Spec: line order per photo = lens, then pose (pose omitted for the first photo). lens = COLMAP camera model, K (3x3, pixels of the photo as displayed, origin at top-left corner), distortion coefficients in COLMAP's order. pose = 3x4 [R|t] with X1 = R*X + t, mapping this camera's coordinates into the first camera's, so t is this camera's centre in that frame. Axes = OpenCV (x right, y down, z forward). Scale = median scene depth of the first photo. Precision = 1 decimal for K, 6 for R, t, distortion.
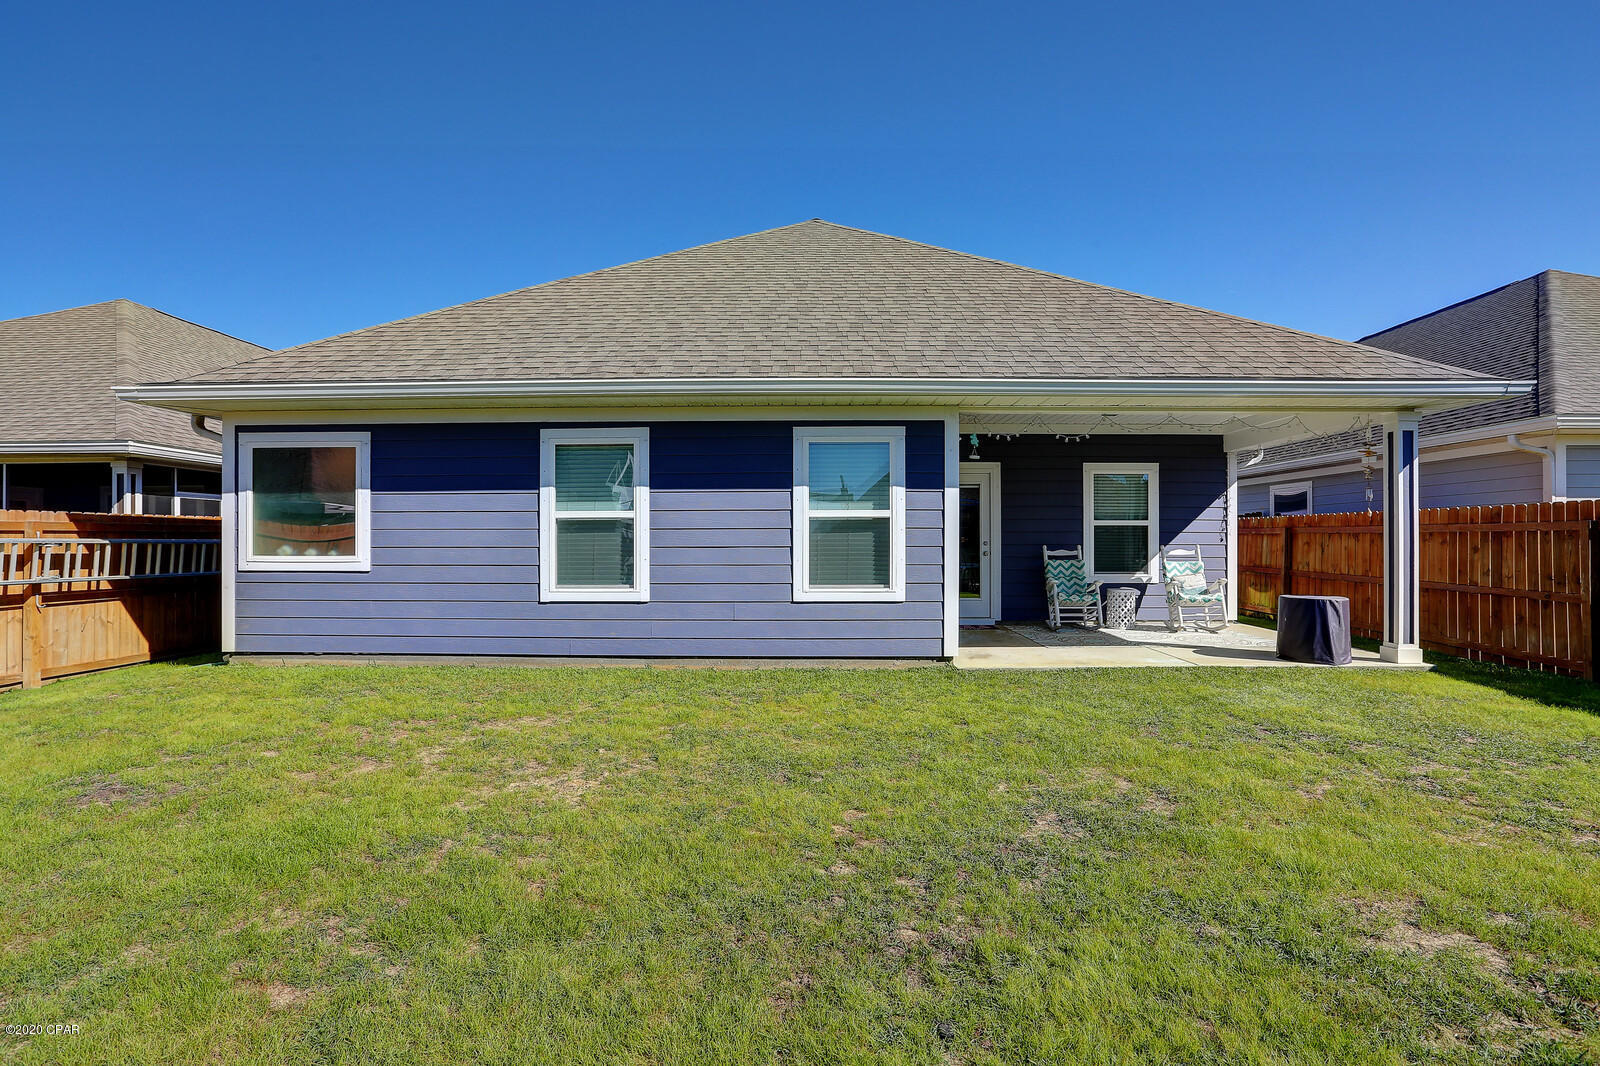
lens RADIAL K [[731.9, 0, 789.4], [0, 731.9, 531.5], [0, 0, 1]] dist [-0.052386, 0.021370]
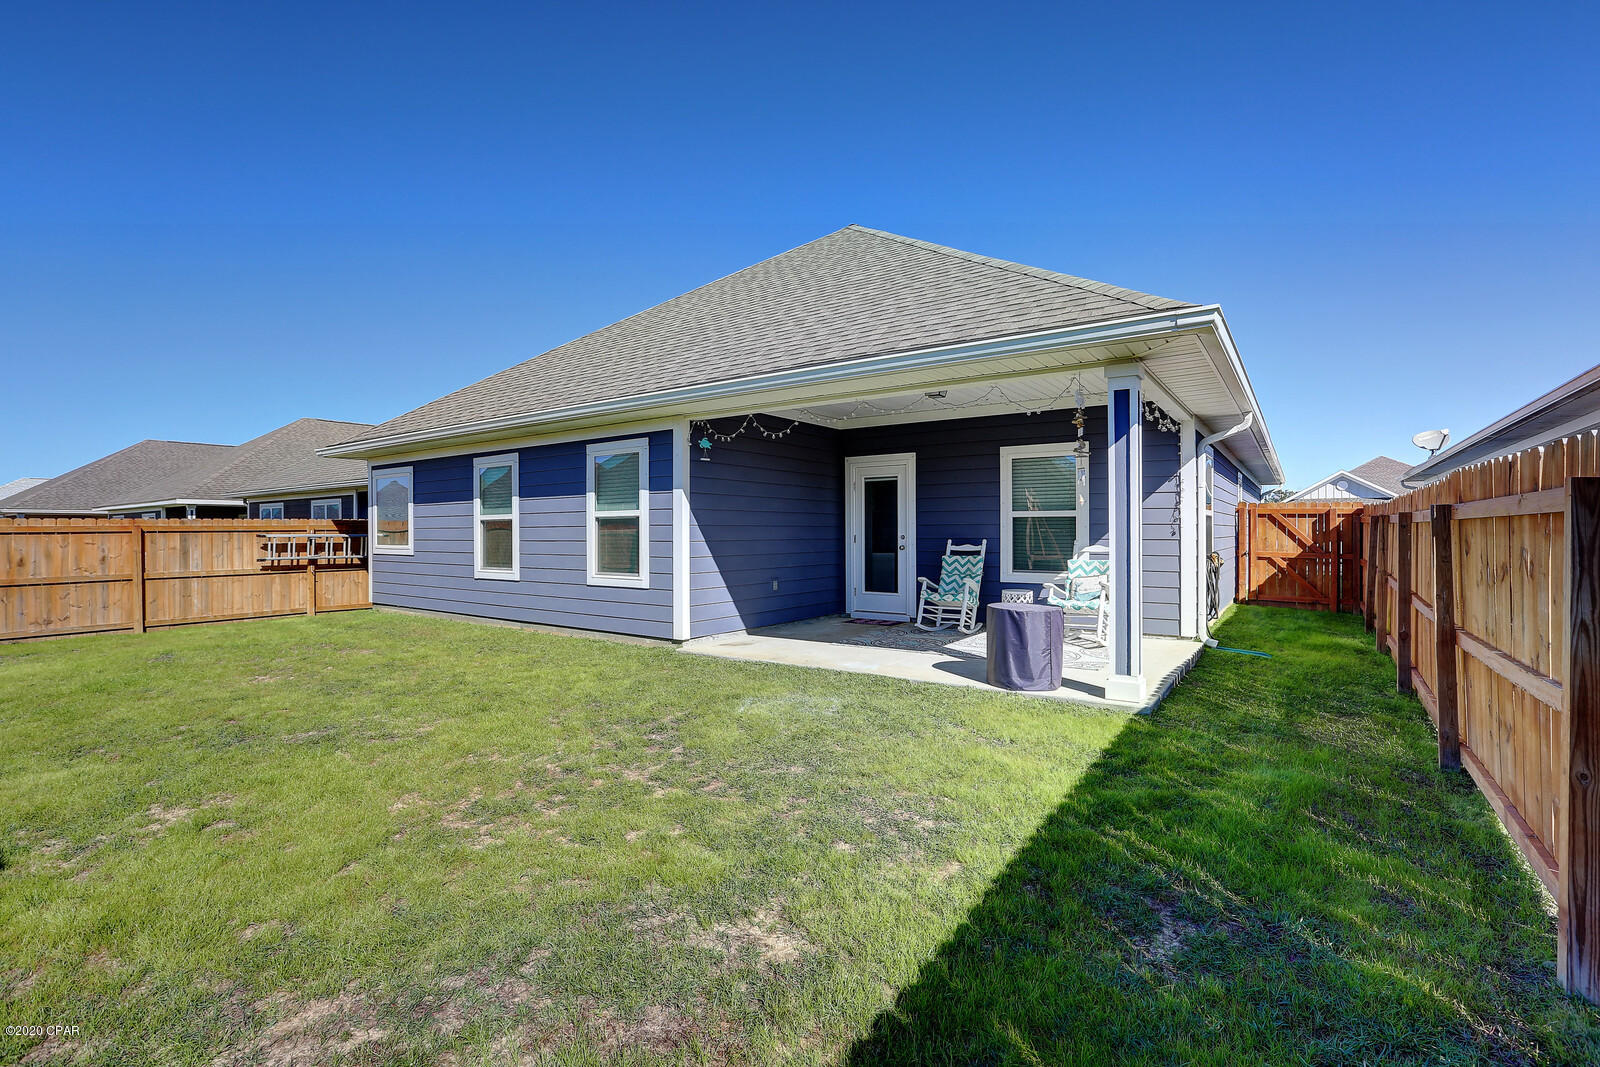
lens RADIAL K [[731.9, 0, 789.4], [0, 731.9, 532.0], [0, 0, 1]] dist [-0.052386, 0.021370]
pose [[0.826181, -0.001710, -0.563403, 0.973345], [0.010735, 0.999862, 0.012708, -0.006148], [0.563303, -0.016547, 0.826085, 0.165383]]
